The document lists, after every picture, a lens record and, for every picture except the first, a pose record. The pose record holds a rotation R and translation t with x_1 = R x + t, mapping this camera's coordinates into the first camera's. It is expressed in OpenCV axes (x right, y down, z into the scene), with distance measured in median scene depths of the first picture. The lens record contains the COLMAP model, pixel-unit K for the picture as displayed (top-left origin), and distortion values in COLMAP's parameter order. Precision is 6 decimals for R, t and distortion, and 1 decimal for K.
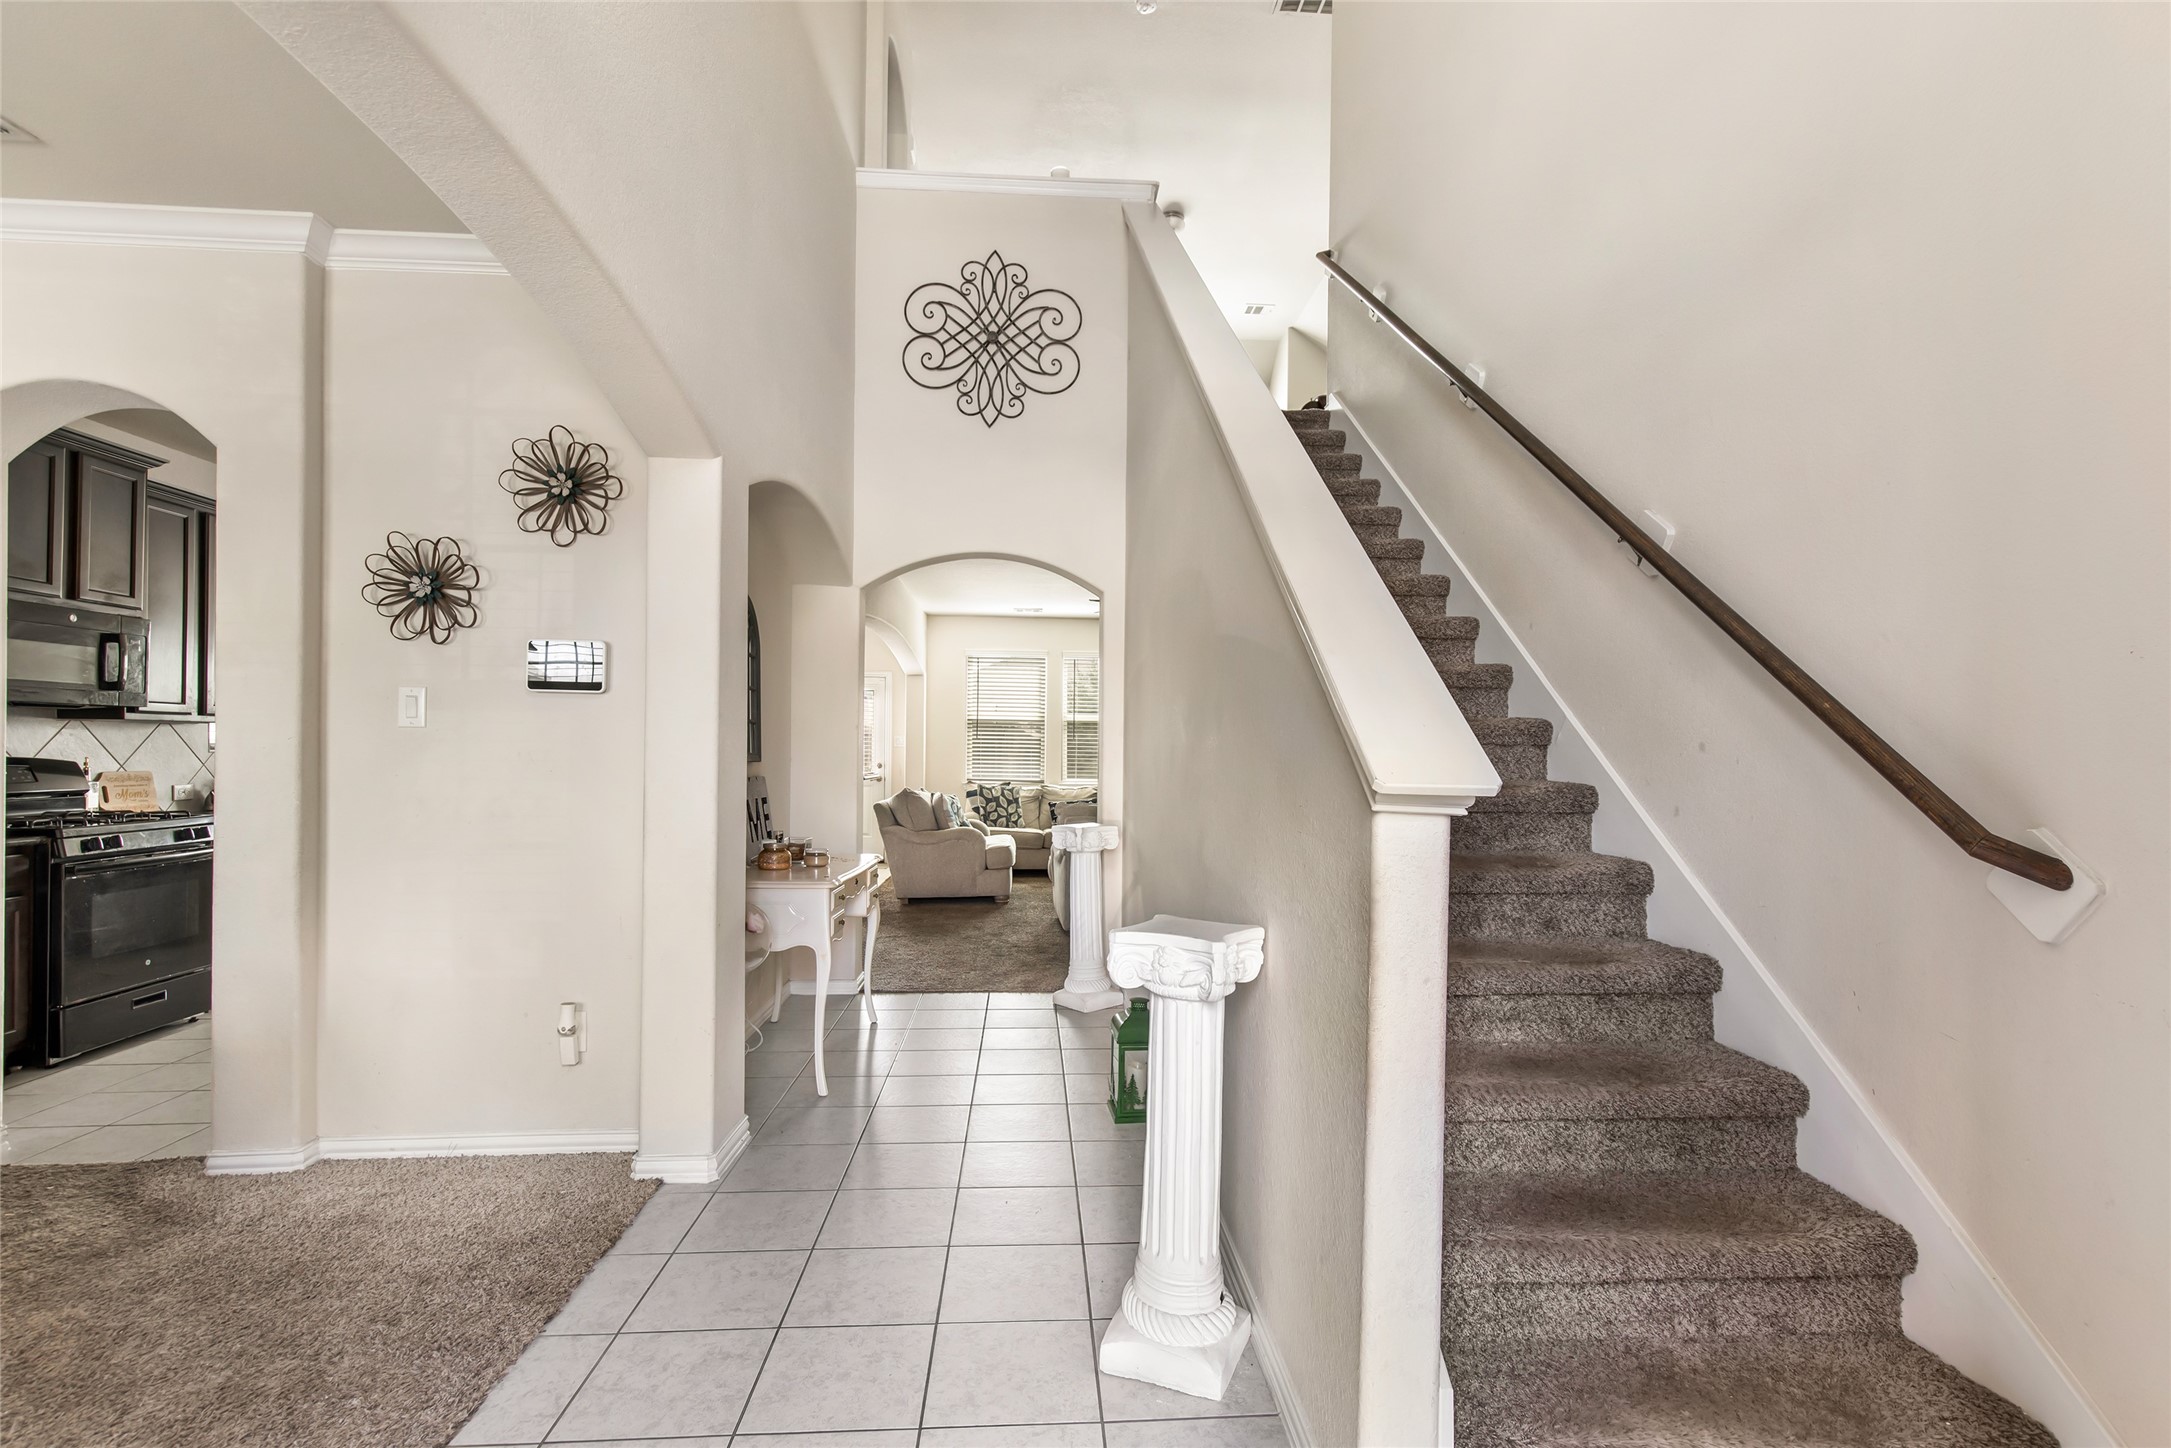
lens RADIAL K [[1009.1, 0, 1086.5], [0, 1009.1, 737.8], [0, 0, 1]] dist [0.015935, 0.000110]
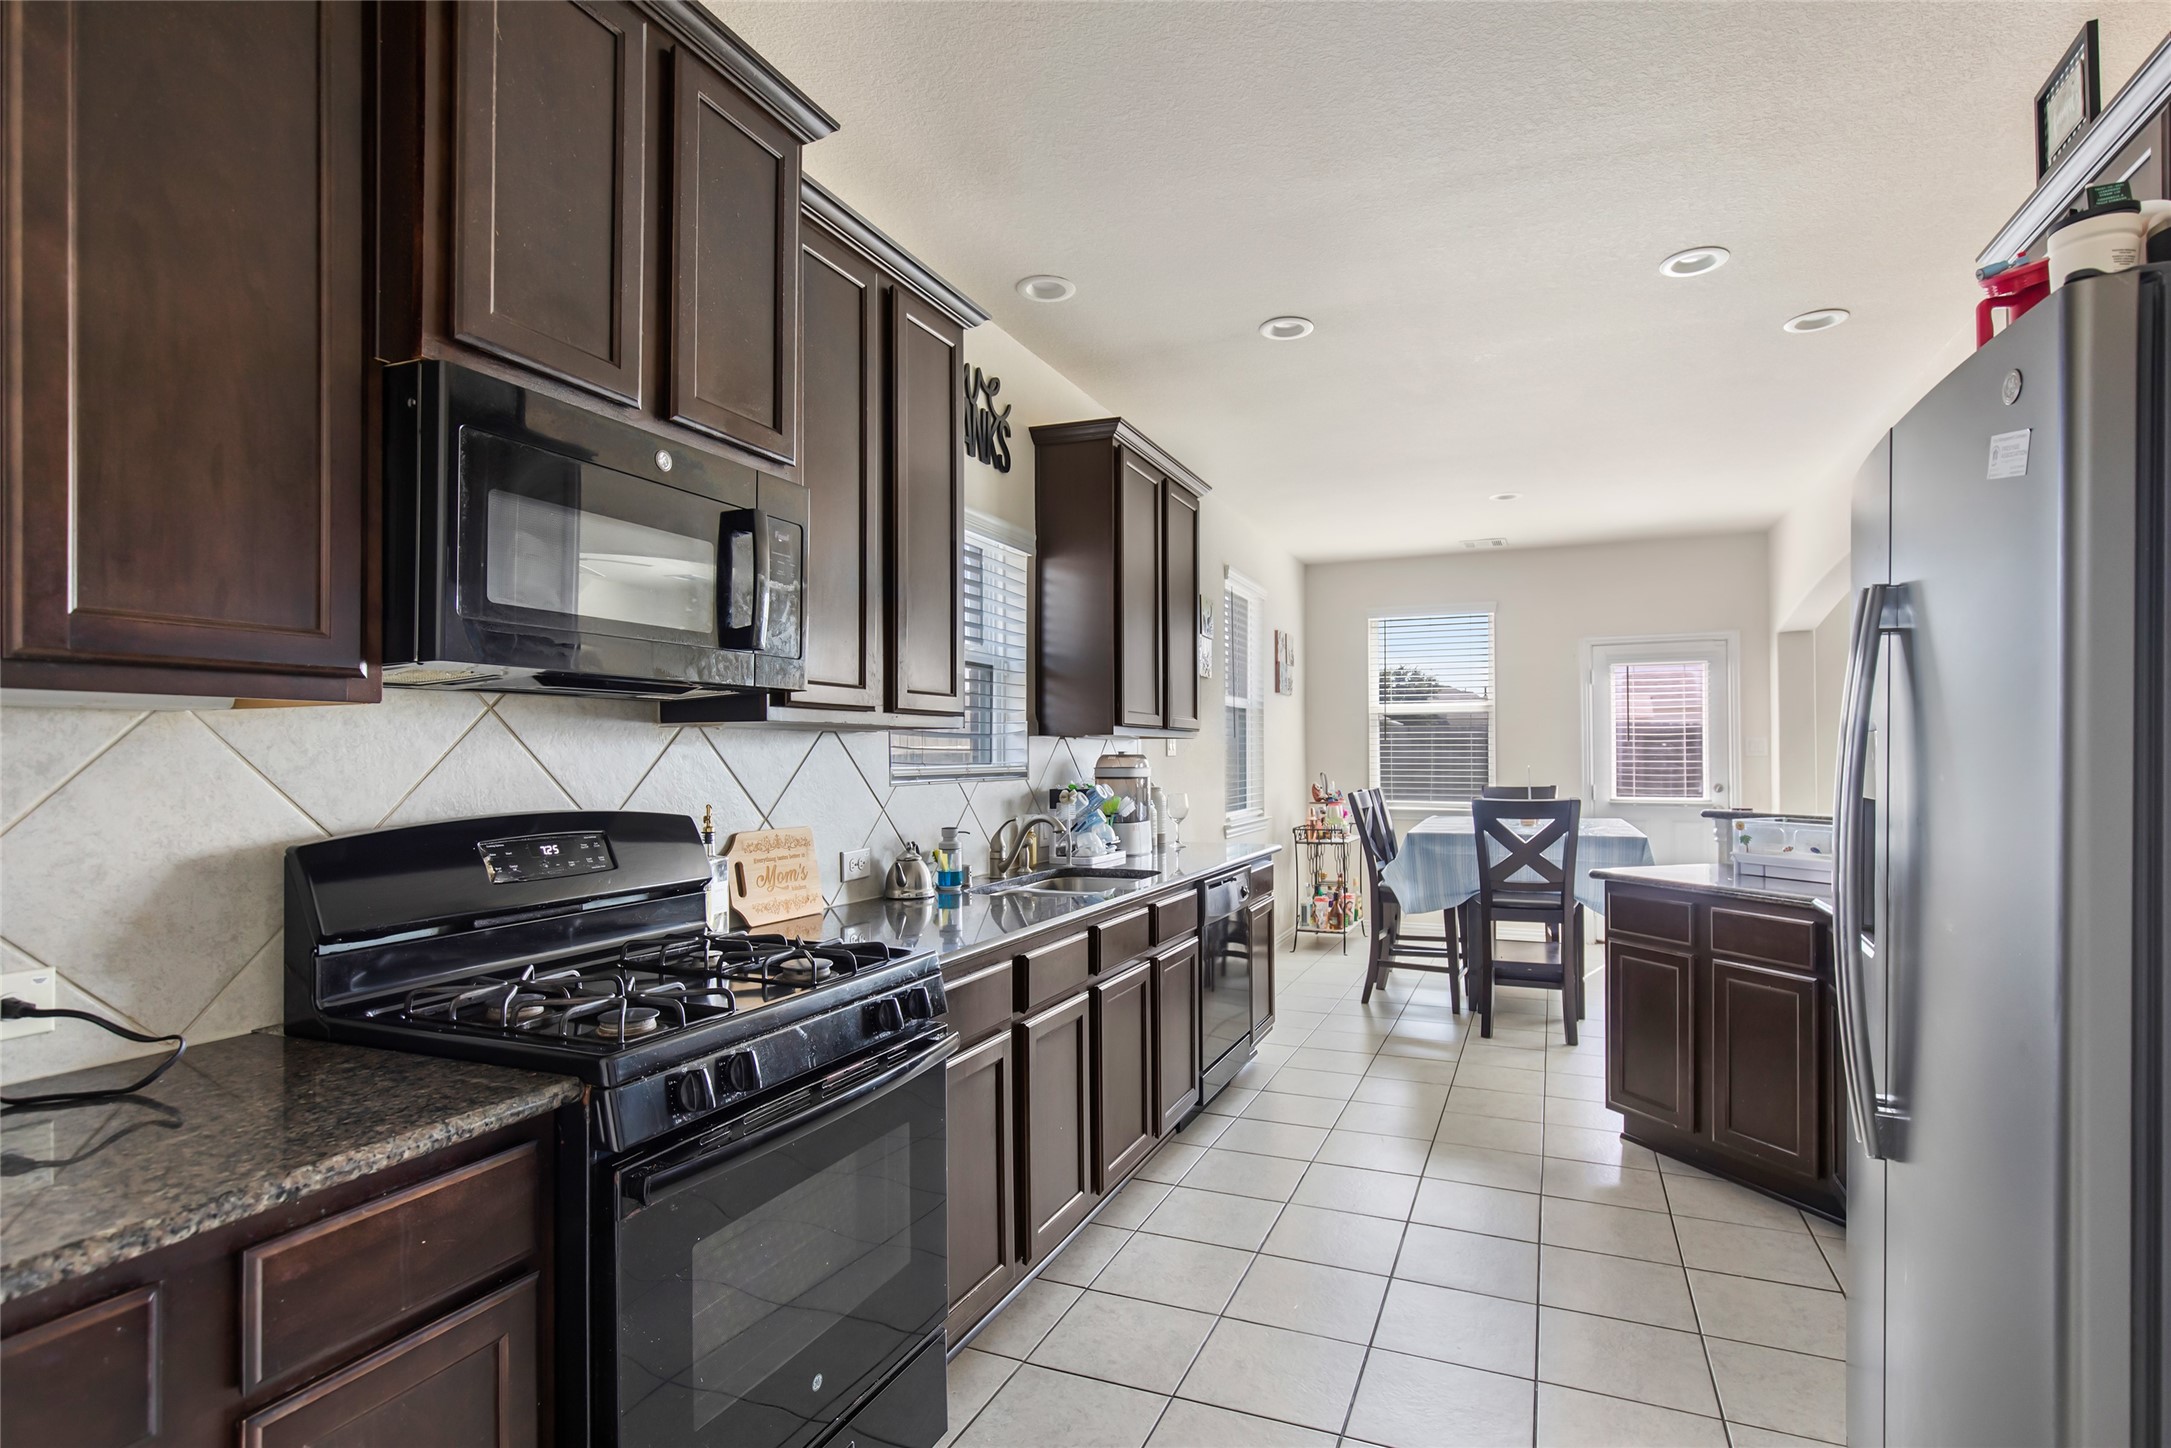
lens RADIAL K [[1087.6, 0, 1088.6], [0, 1087.6, 736.1], [0, 0, 1]] dist [0.016474, 0.000461]
pose [[0.886262, -0.013149, -0.462997, -0.602248], [0.010293, 0.999909, -0.008696, -0.006154], [0.463069, 0.002942, 0.886317, 0.650605]]
